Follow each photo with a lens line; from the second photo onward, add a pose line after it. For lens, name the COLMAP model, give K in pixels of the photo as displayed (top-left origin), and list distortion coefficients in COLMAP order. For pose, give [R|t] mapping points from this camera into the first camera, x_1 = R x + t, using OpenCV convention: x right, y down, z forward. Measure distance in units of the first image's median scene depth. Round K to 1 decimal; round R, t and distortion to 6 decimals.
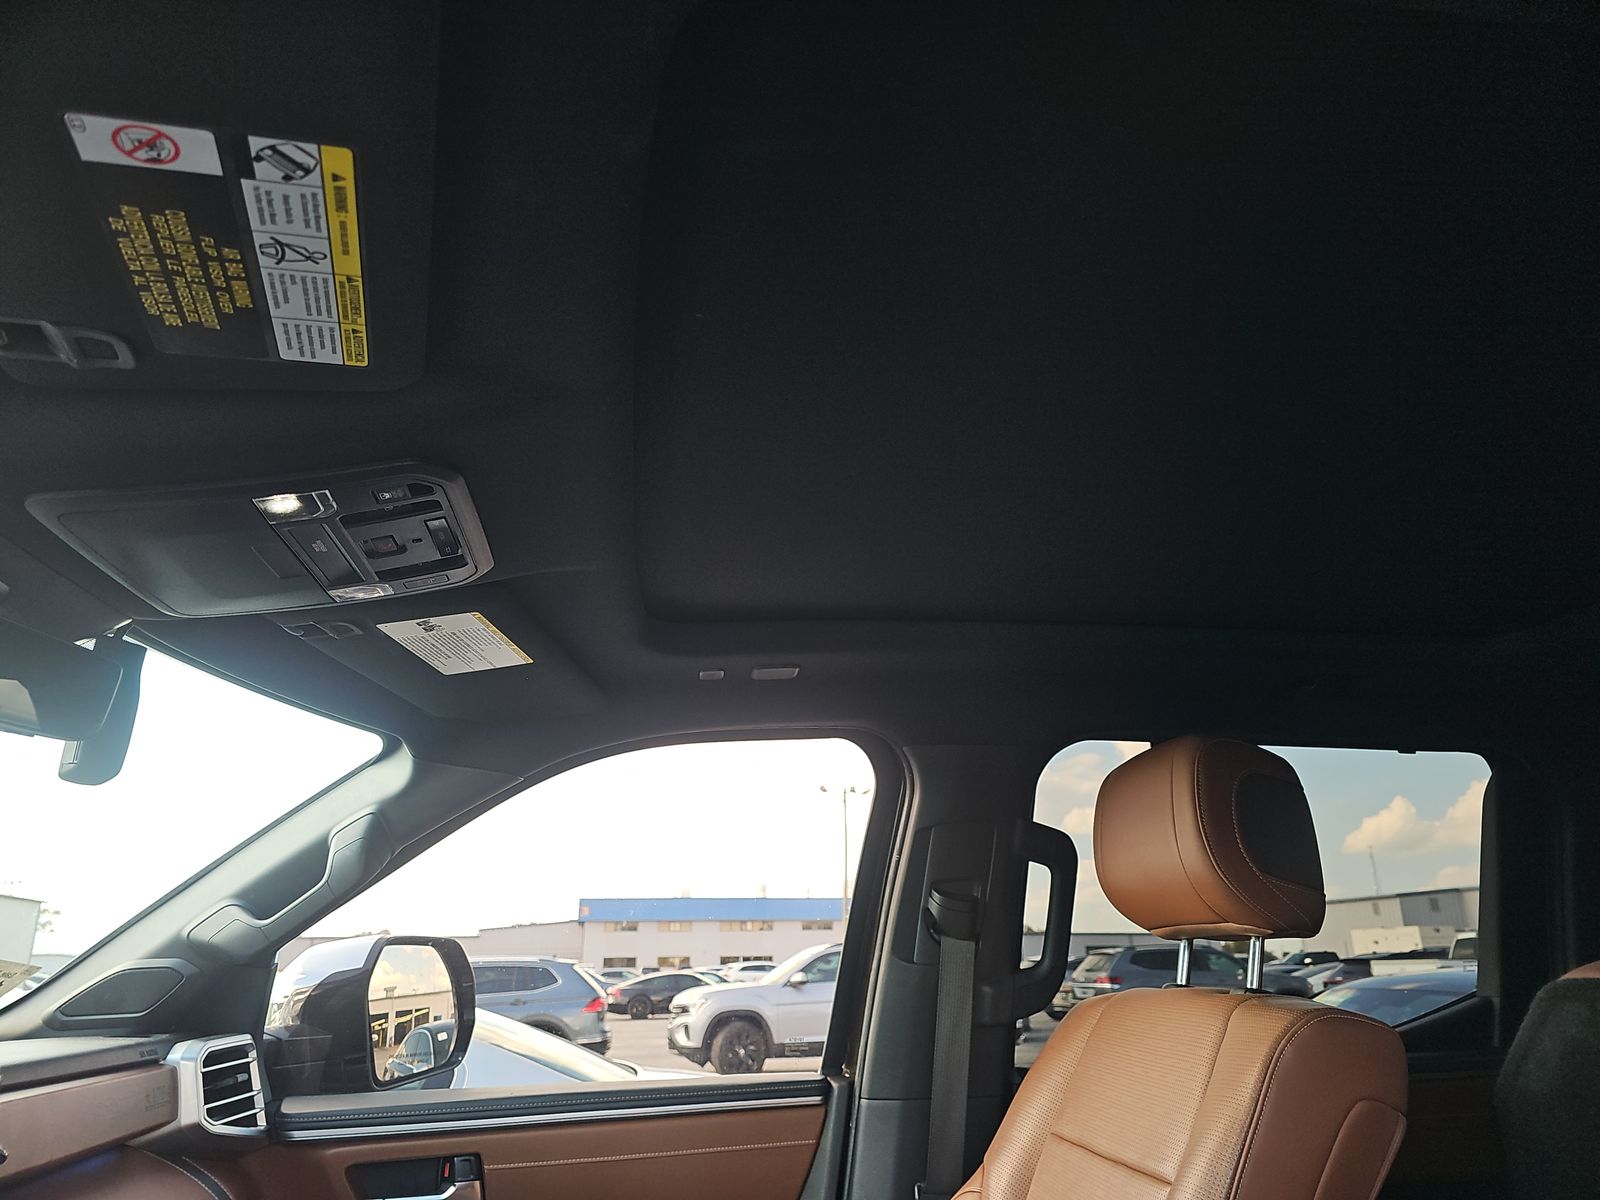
lens RADIAL K [[1048.0, 0, 798.7], [0, 1048.0, 604.3], [0, 0, 1]] dist [0.024885, -0.007993]
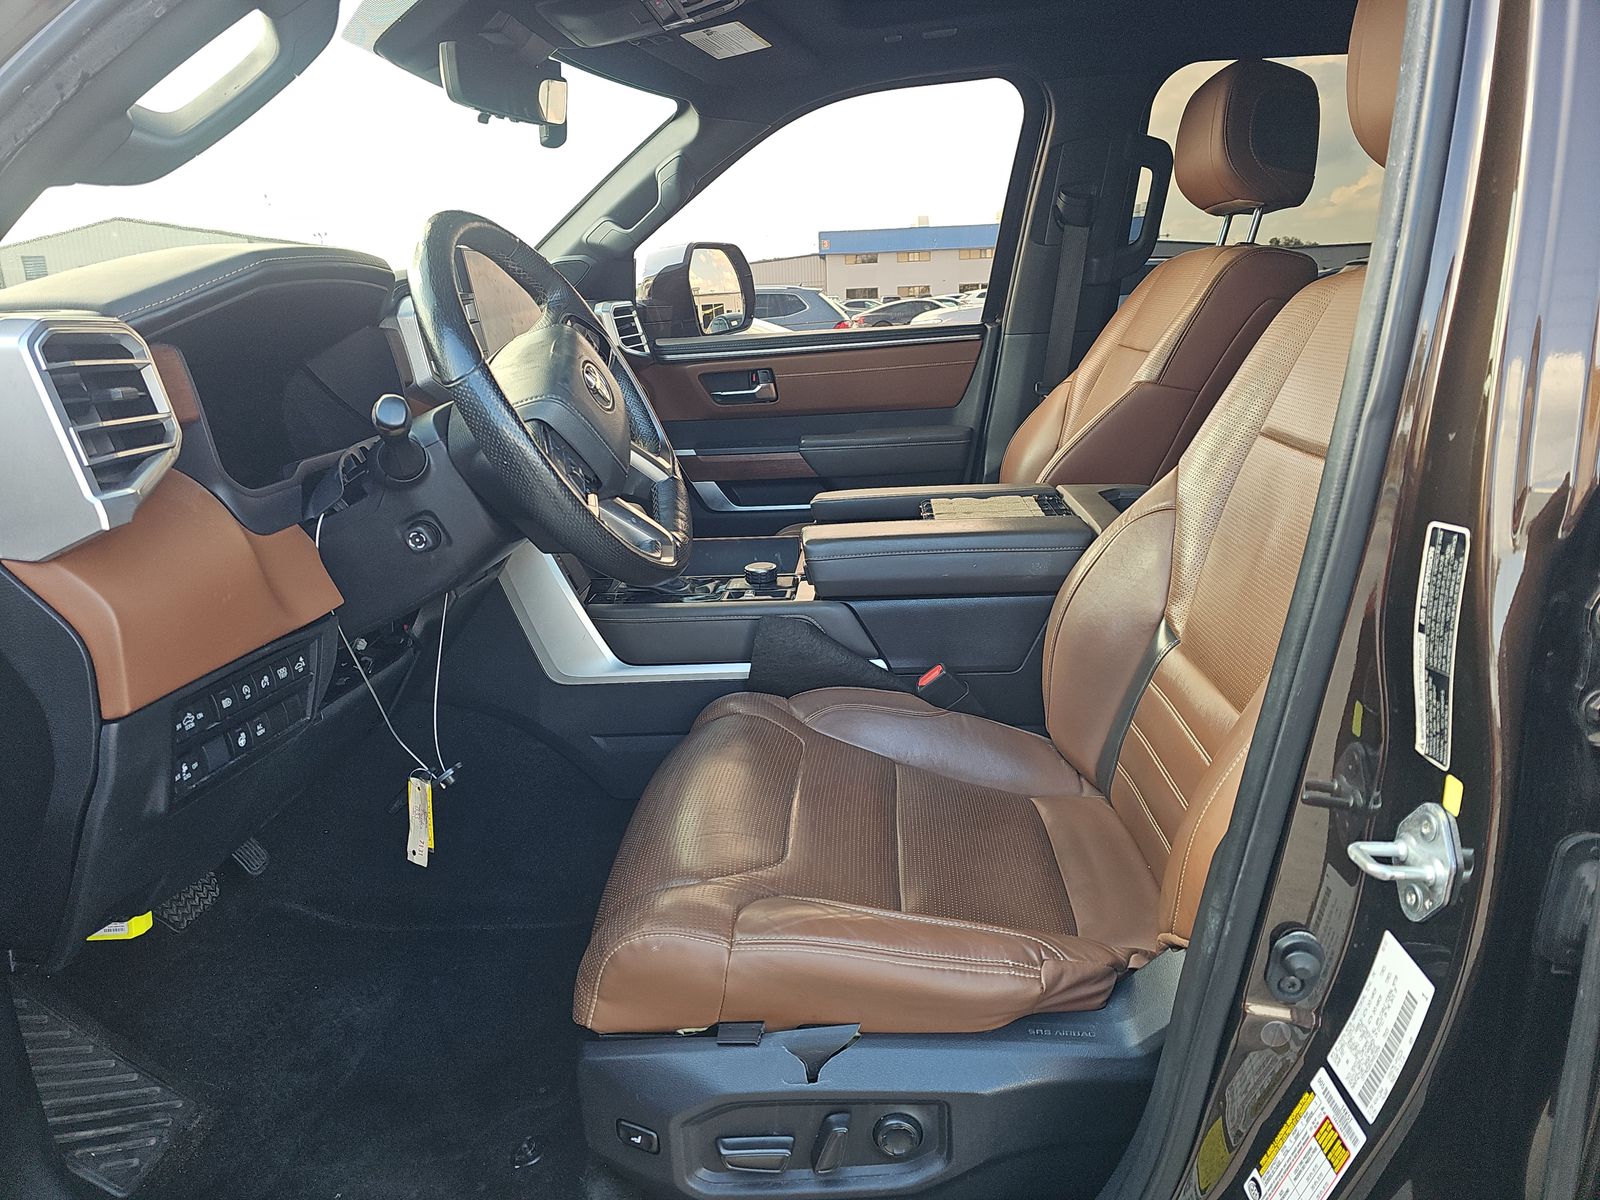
lens RADIAL K [[1048.0, 0, 806.7], [0, 1048.0, 610.1], [0, 0, 1]] dist [0.024885, -0.007993]
pose [[0.977492, 0.033902, -0.208230, 0.108421], [0.093605, 0.814844, 0.572073, -0.111589], [0.189070, -0.578688, 0.793330, -0.513784]]
